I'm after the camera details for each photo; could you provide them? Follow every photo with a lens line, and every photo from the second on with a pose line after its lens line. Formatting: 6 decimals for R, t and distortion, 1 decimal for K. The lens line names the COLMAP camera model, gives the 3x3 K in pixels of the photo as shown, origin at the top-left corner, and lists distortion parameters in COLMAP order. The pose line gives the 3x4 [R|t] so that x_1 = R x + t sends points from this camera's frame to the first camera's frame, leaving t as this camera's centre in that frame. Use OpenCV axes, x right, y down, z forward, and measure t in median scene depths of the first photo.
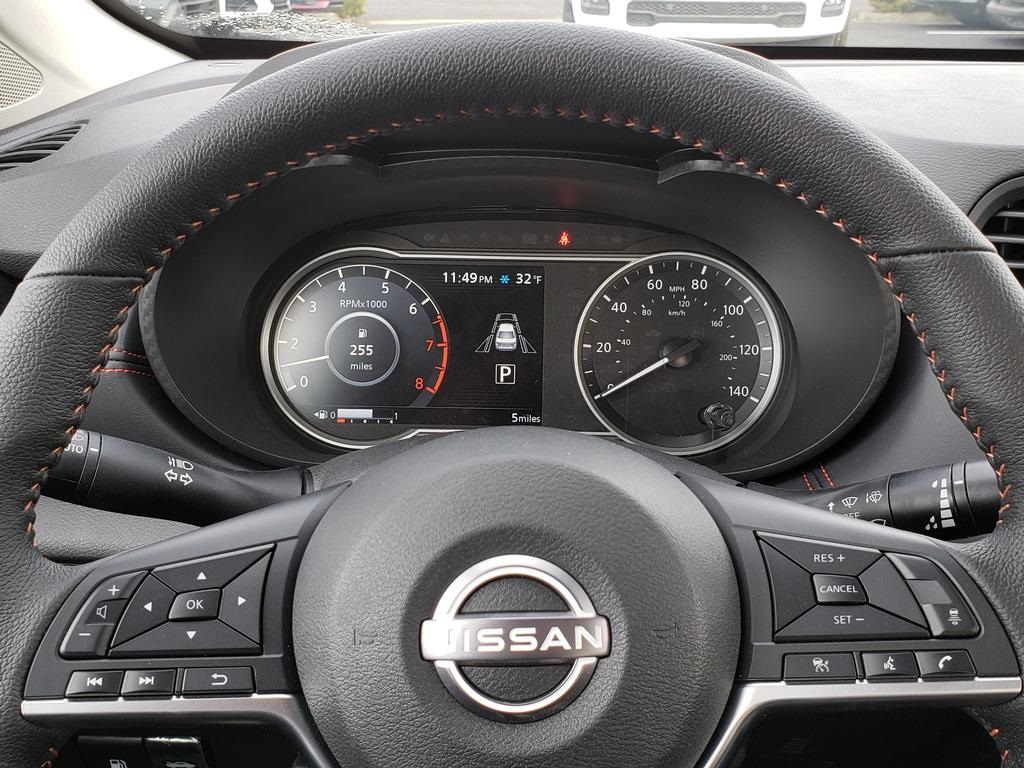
lens RADIAL K [[1158.9, 0, 512.0], [0, 1158.9, 384.0], [0, 0, 1]] dist [0.016119, -0.132226]
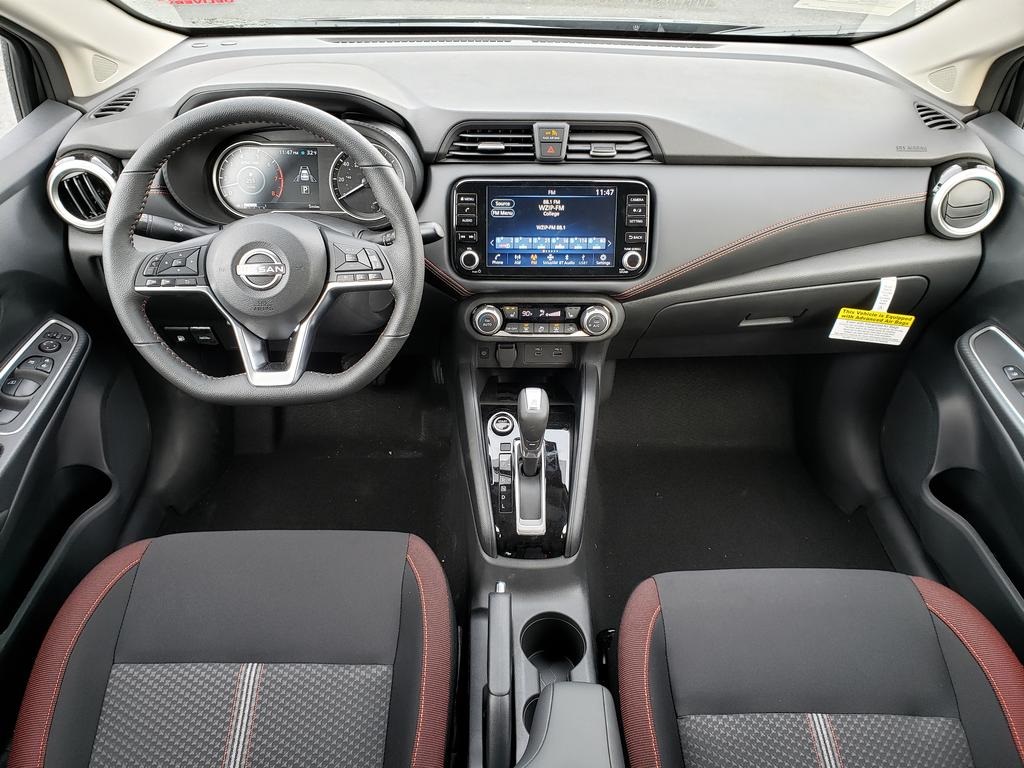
lens RADIAL K [[761.7, 0, 495.7], [0, 761.7, 404.9], [0, 0, 1]] dist [0.091022, -0.193824]
pose [[0.999640, -0.013897, 0.022940, 0.412845], [0.006464, 0.954920, 0.296793, -0.062267], [-0.026030, -0.296538, 0.954666, -0.926445]]
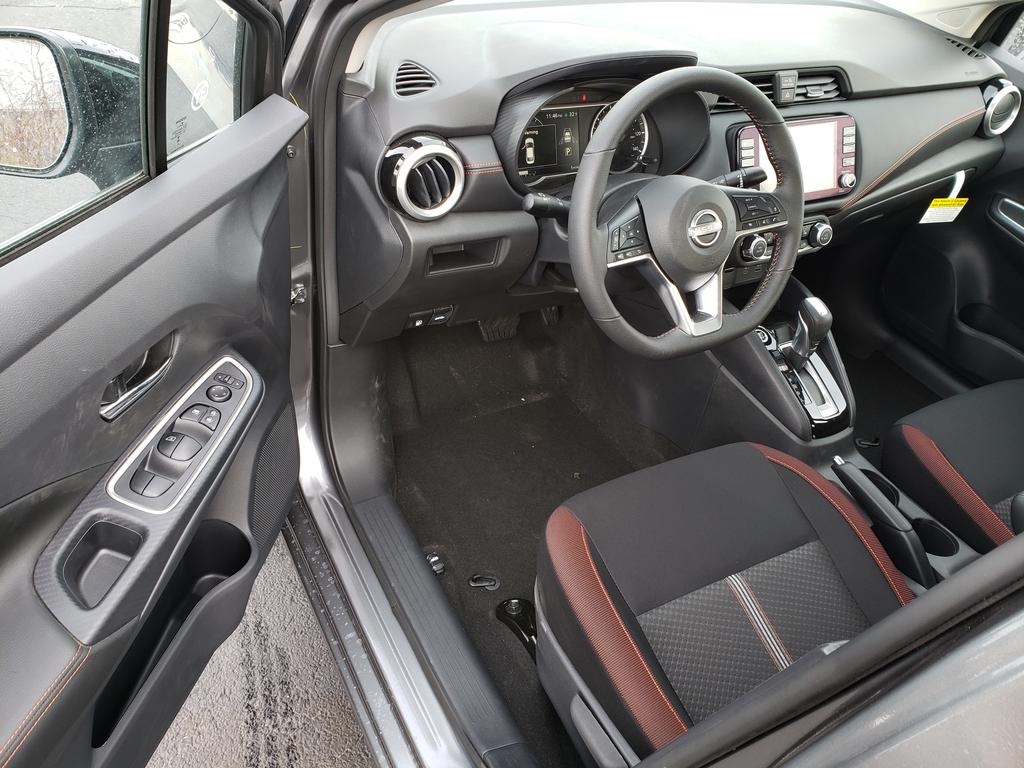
lens RADIAL K [[784.7, 0, 496.9], [0, 784.7, 399.1], [0, 0, 1]] dist [-0.000015, -0.004107]
pose [[0.867115, -0.248788, 0.431528, -1.177007], [0.070889, 0.919152, 0.387472, -0.215536], [-0.493038, -0.305392, 0.814647, -0.665356]]
